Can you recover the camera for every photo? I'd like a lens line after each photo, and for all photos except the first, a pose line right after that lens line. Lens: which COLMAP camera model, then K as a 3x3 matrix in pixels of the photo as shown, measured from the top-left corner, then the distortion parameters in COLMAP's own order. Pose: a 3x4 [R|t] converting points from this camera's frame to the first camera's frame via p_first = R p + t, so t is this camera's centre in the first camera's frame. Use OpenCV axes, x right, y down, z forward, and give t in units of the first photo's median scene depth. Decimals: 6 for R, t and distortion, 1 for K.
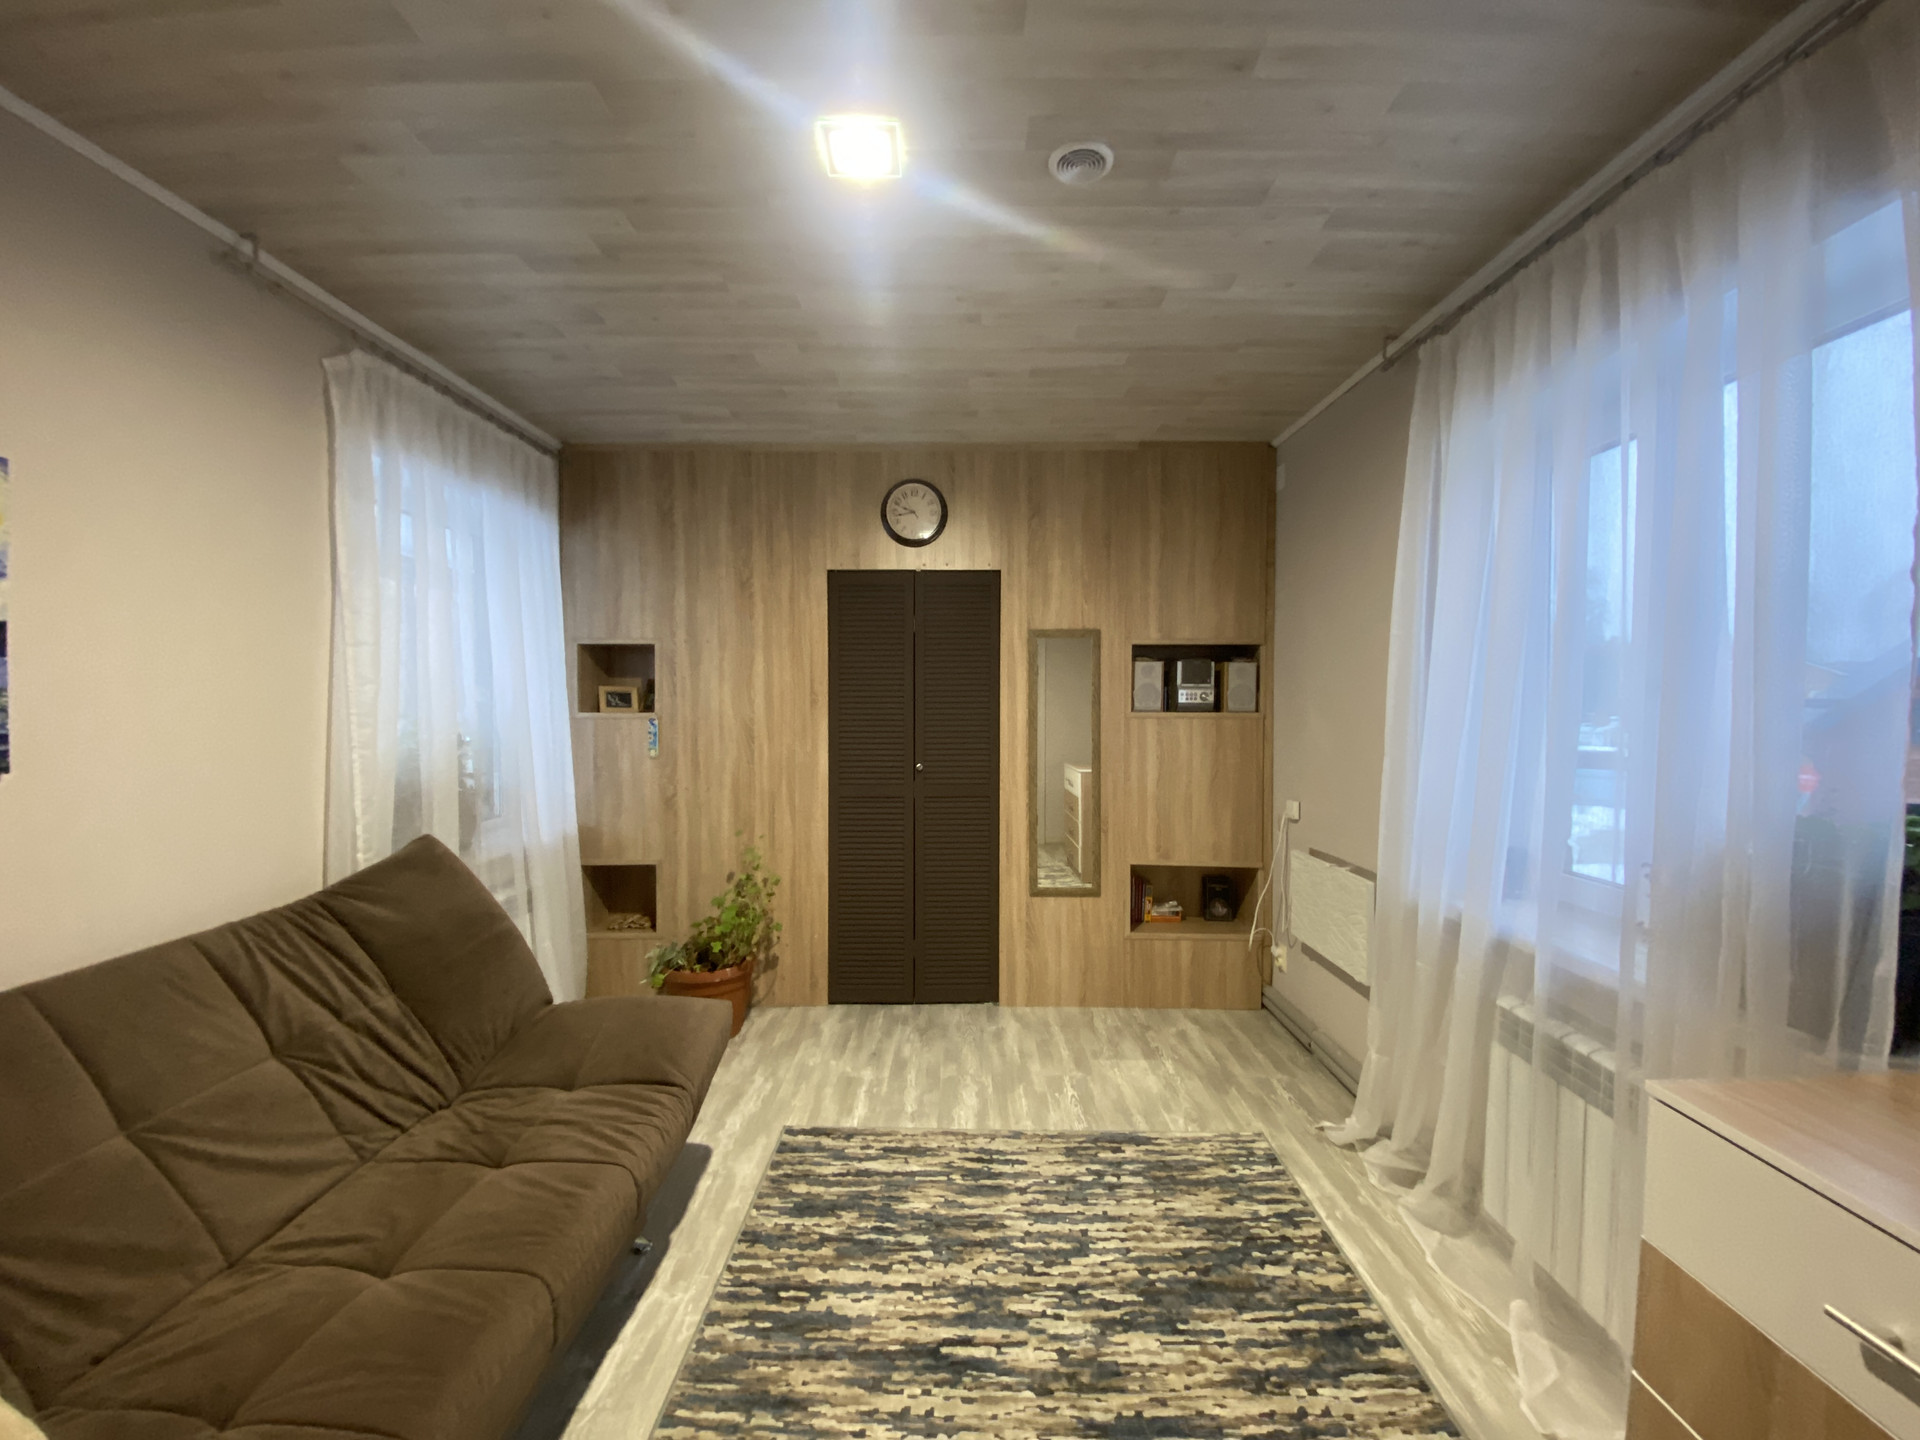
lens RADIAL K [[787.7, 0, 958.2], [0, 787.7, 717.2], [0, 0, 1]] dist [0.029227, -0.018719]
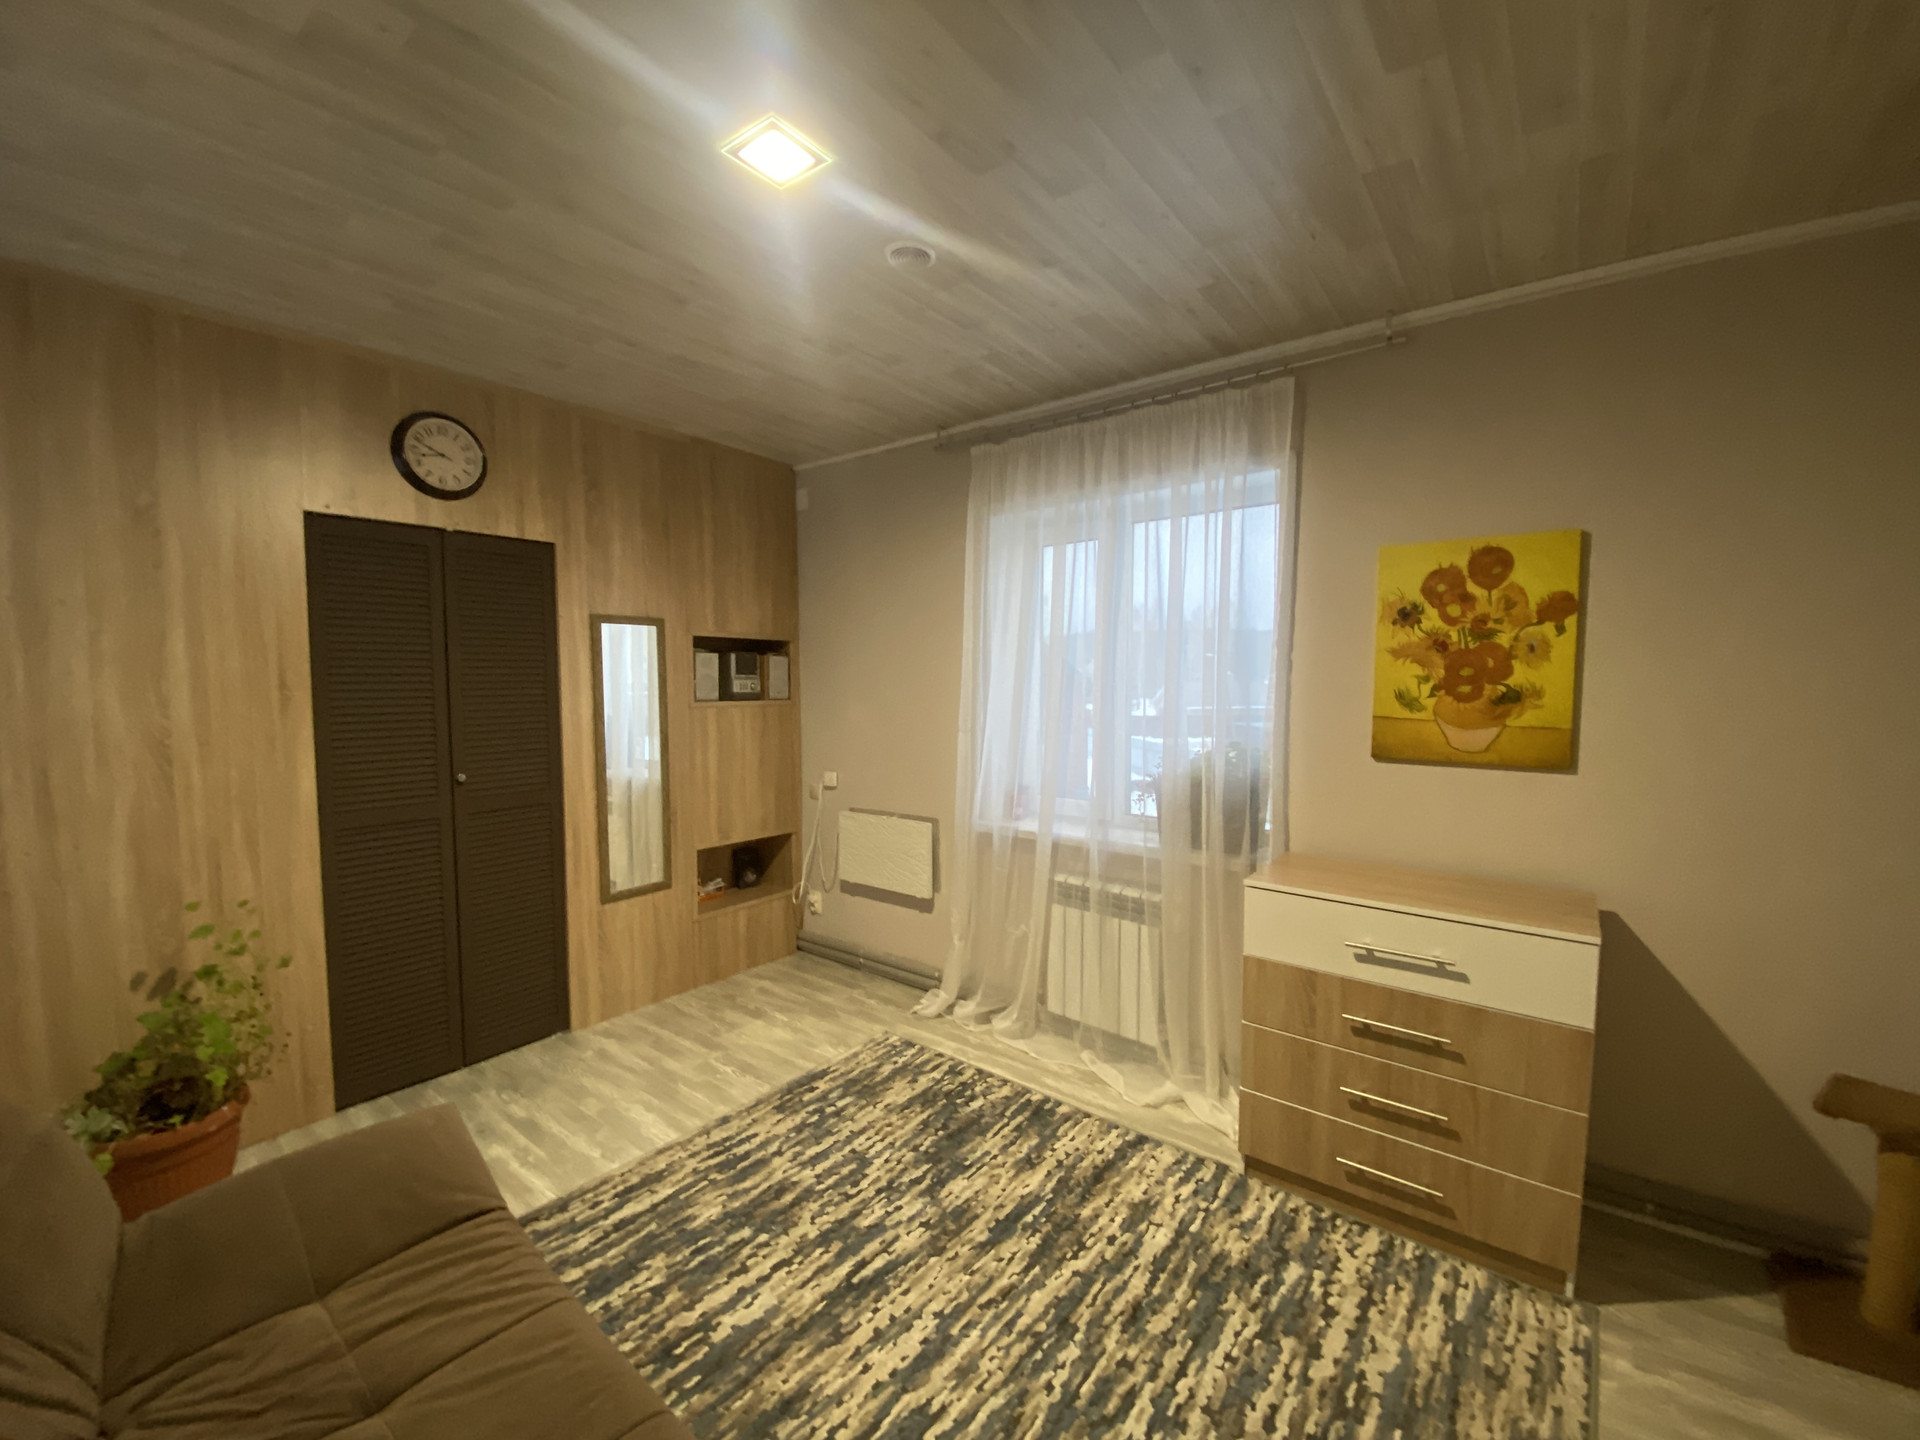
lens RADIAL K [[789.1, 0, 954.5], [0, 789.1, 717.3], [0, 0, 1]] dist [0.029670, -0.019586]
pose [[0.614798, -0.041239, 0.787605, -0.679618], [0.015962, 0.999078, 0.039852, -0.038915], [-0.788523, -0.011929, 0.614890, 0.175596]]
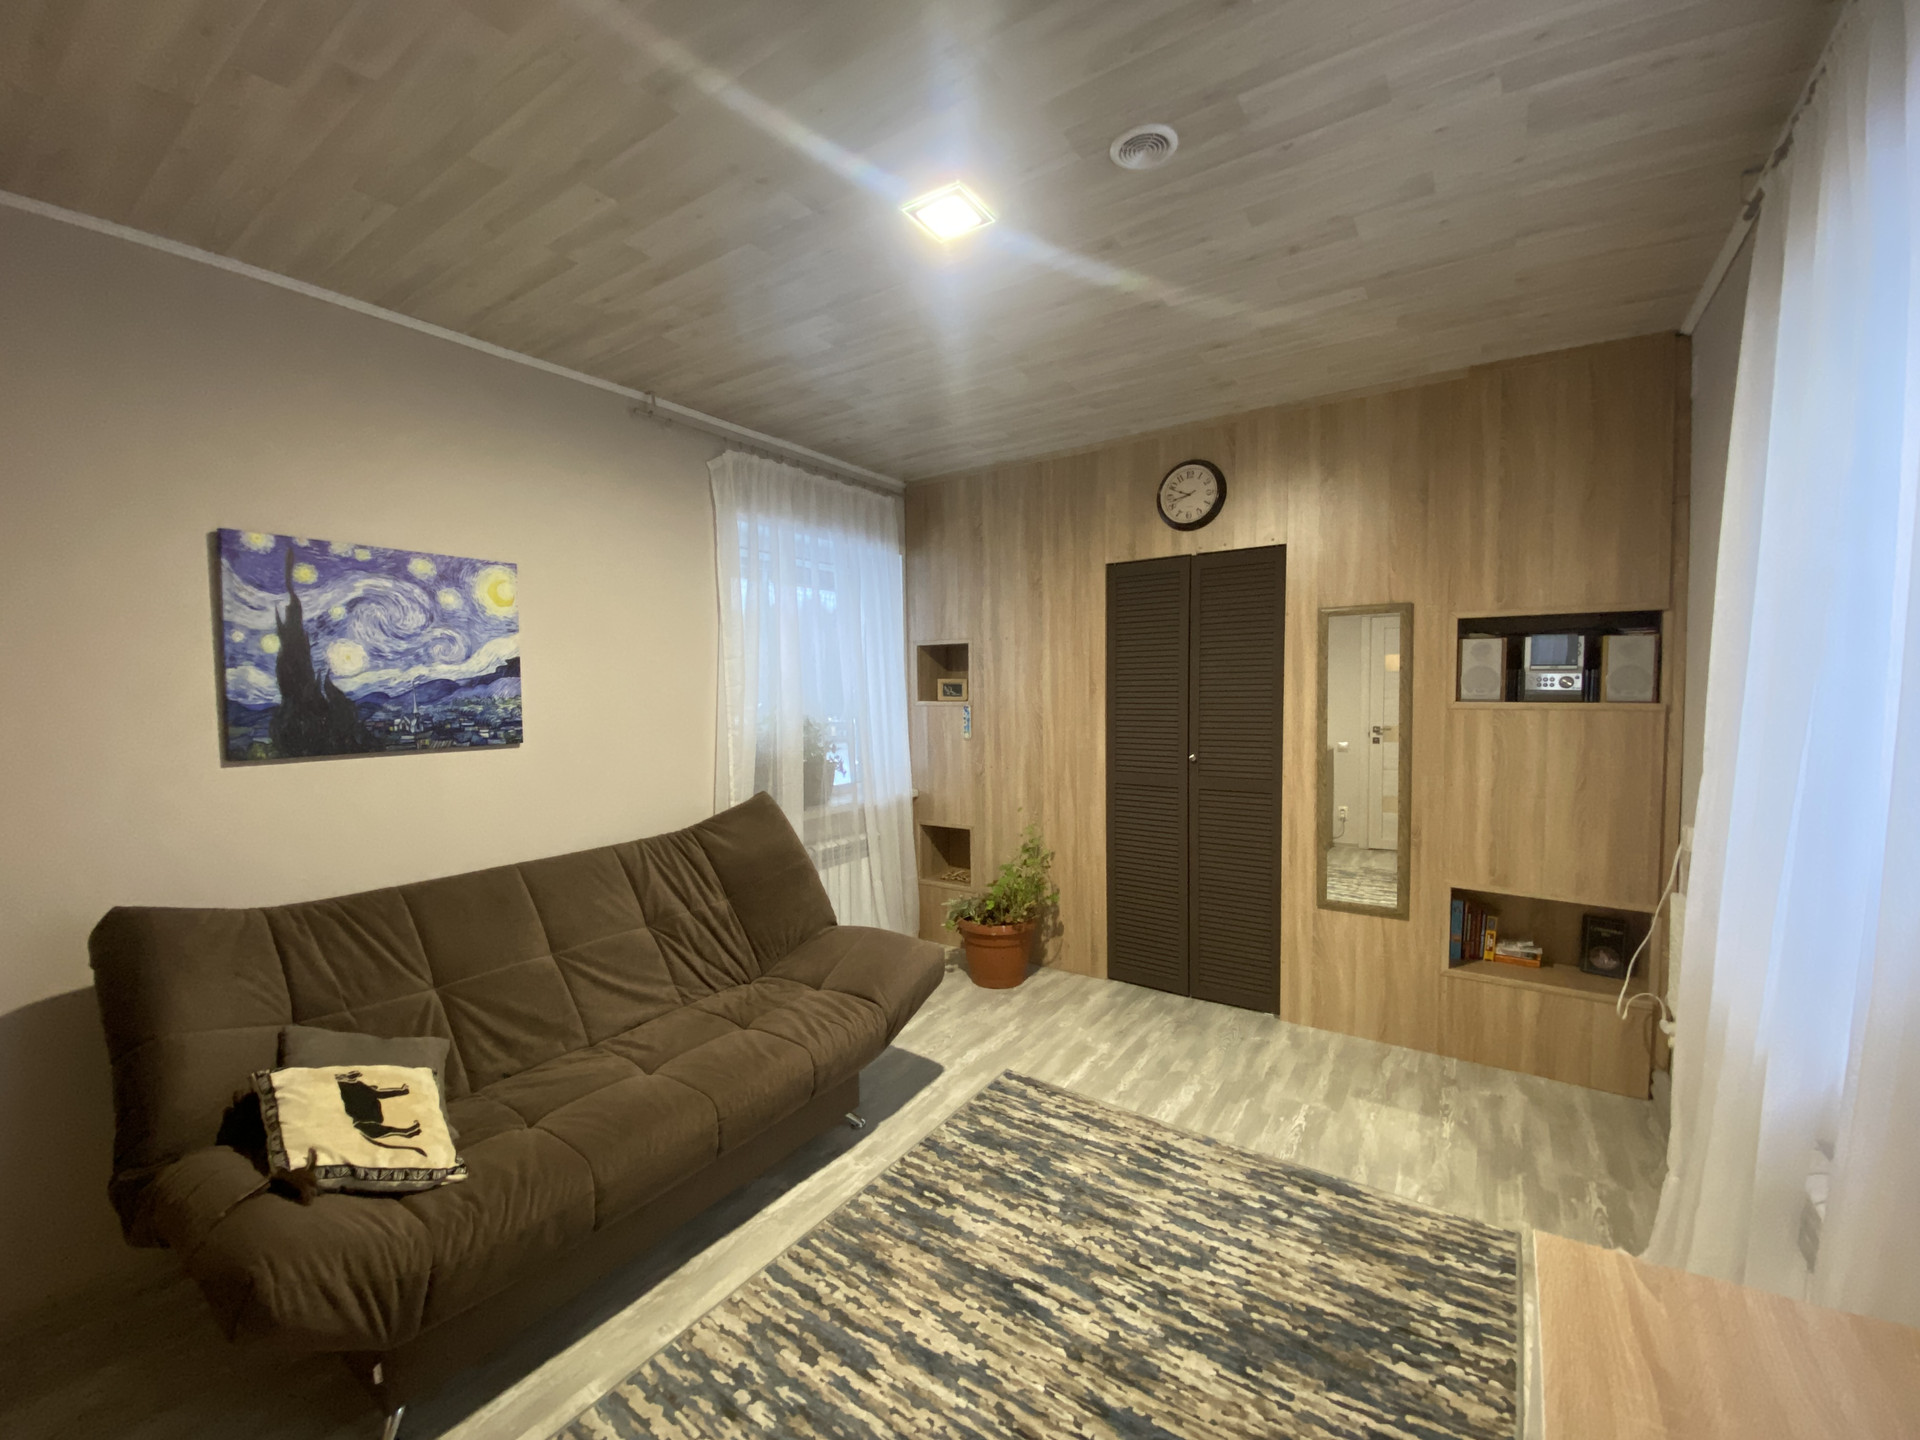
lens RADIAL K [[786.1, 0, 963.0], [0, 786.1, 719.9], [0, 0, 1]] dist [0.029420, -0.019179]
pose [[0.832708, 0.016025, -0.553480, 0.448509], [0.000775, 0.999546, 0.030106, -0.023268], [0.553712, -0.025498, 0.832318, 0.050549]]
